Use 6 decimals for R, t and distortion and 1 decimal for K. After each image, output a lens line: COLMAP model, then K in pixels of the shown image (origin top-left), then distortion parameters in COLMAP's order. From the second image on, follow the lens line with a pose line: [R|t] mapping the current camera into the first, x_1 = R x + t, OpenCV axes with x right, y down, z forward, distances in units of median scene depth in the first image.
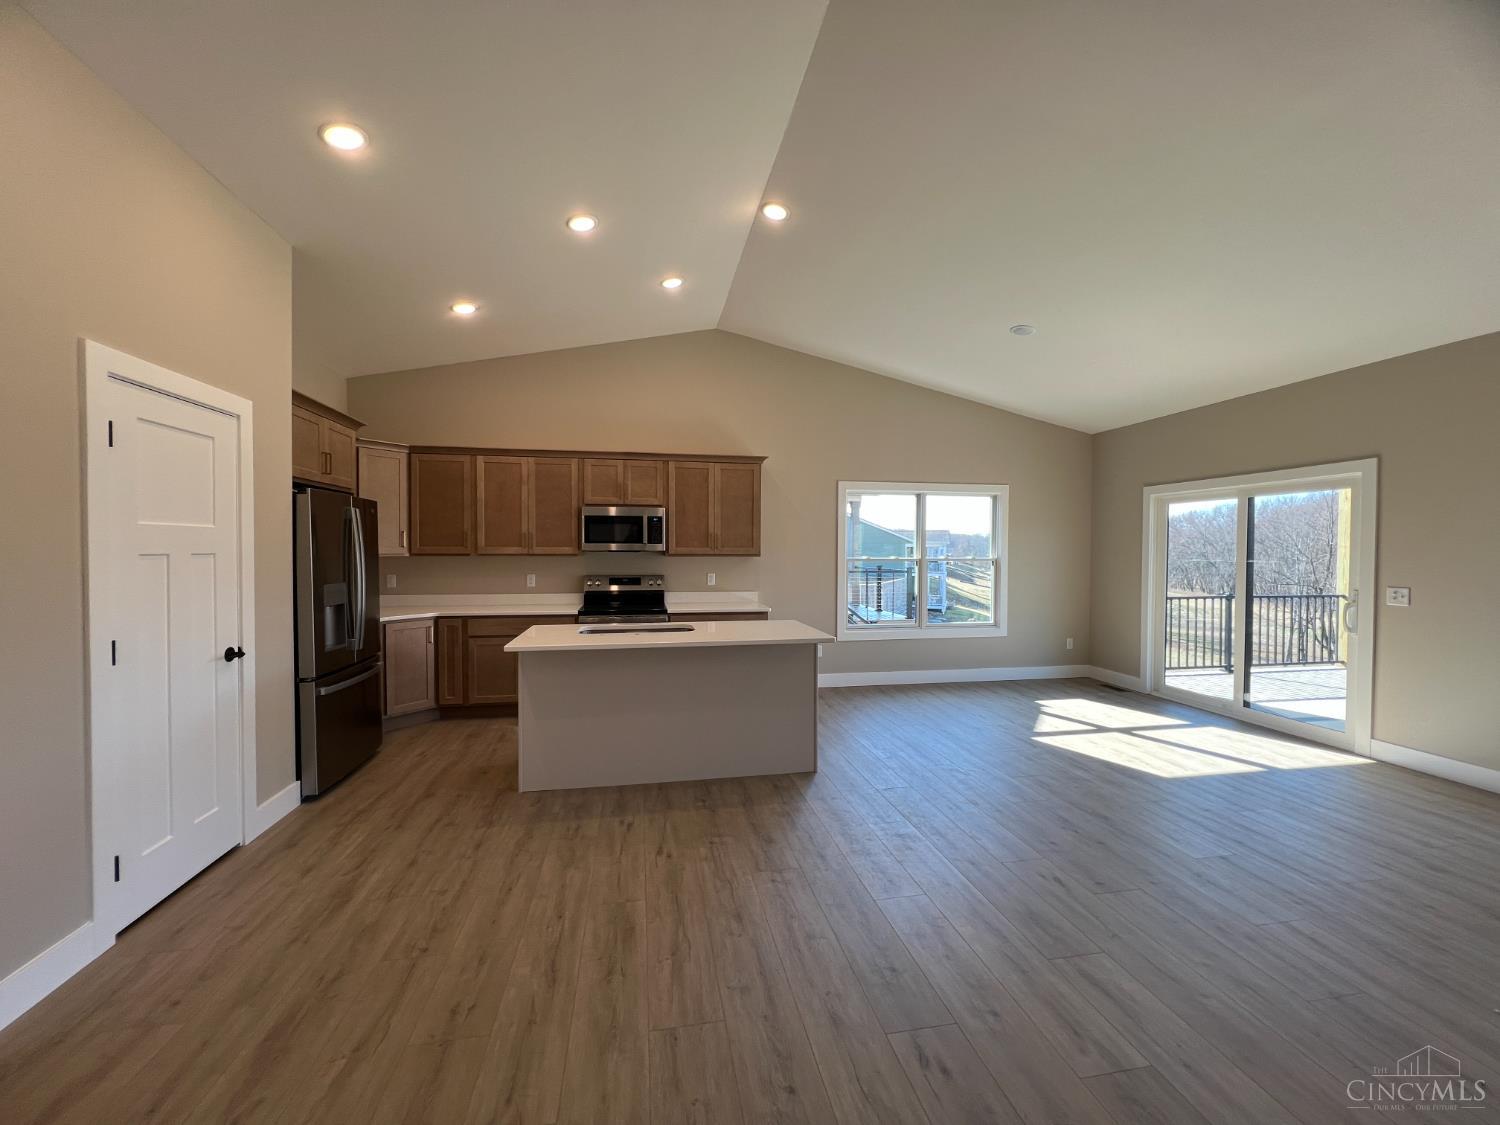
lens RADIAL K [[598.1, 0, 749.5], [0, 598.1, 560.5], [0, 0, 1]] dist [-0.003848, 0.000715]
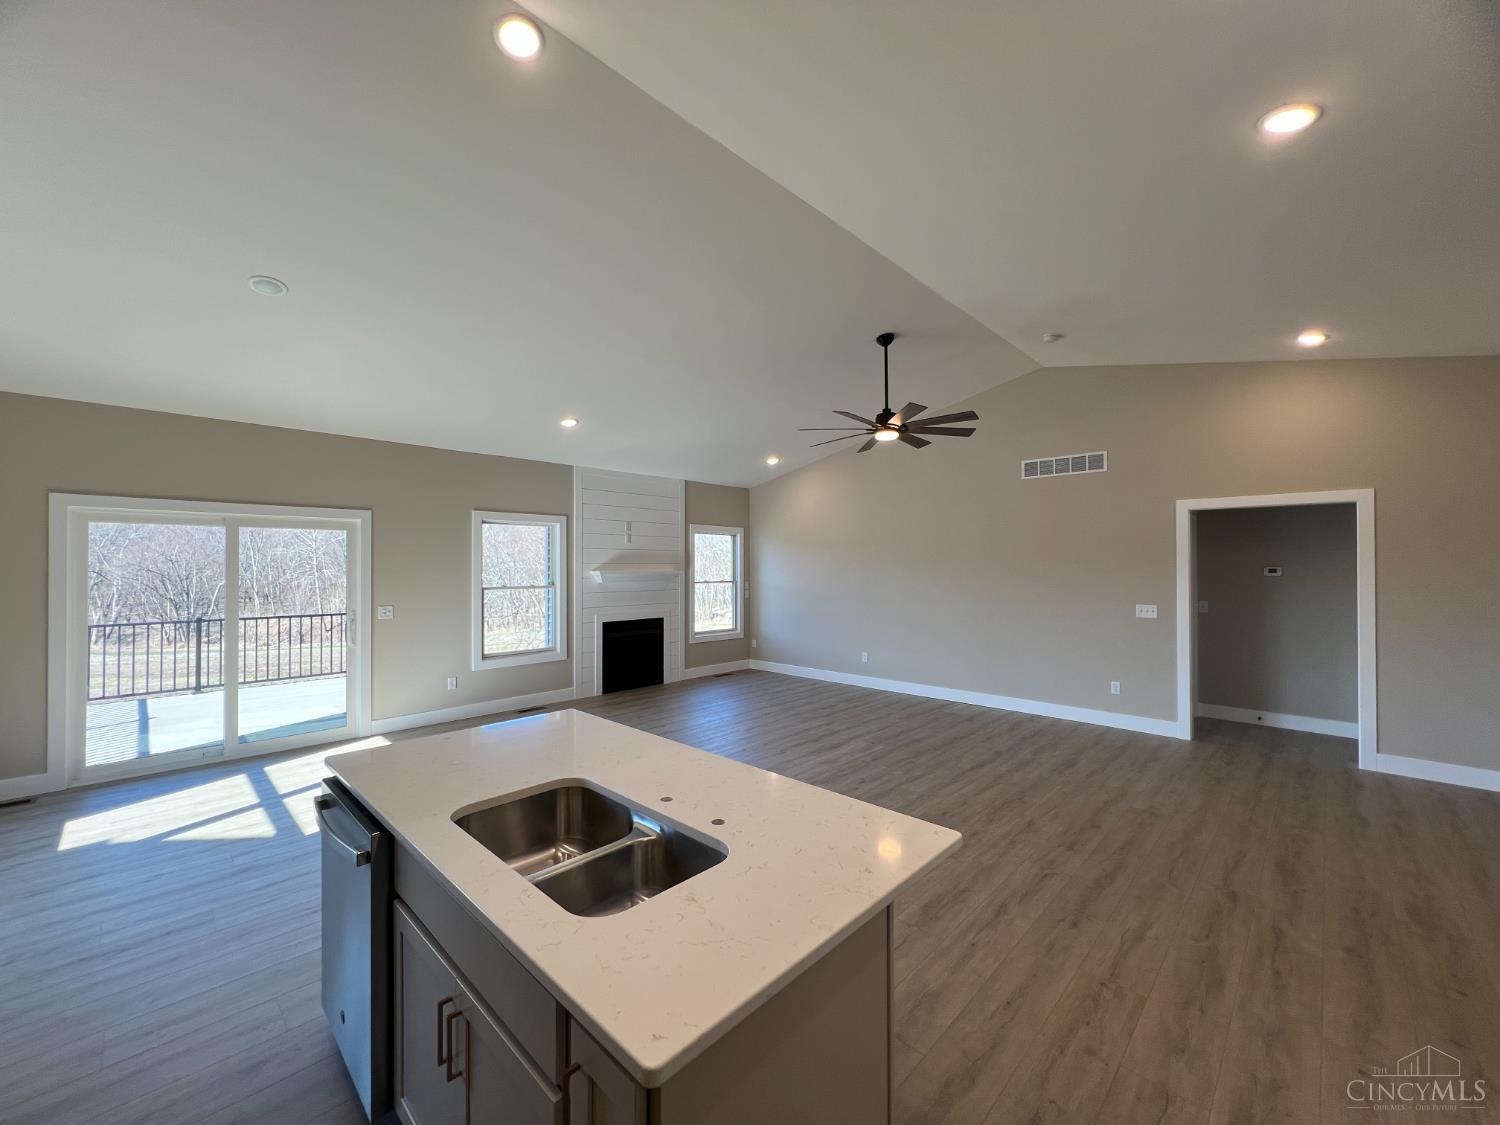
lens RADIAL K [[598.1, 0, 751.2], [0, 598.1, 562.5], [0, 0, 1]] dist [-0.003848, 0.000715]
pose [[-0.579215, 0.001169, 0.815174, -0.450633], [0.013045, 0.999884, 0.007835, -0.045896], [-0.815070, 0.015172, -0.579163, 0.909085]]
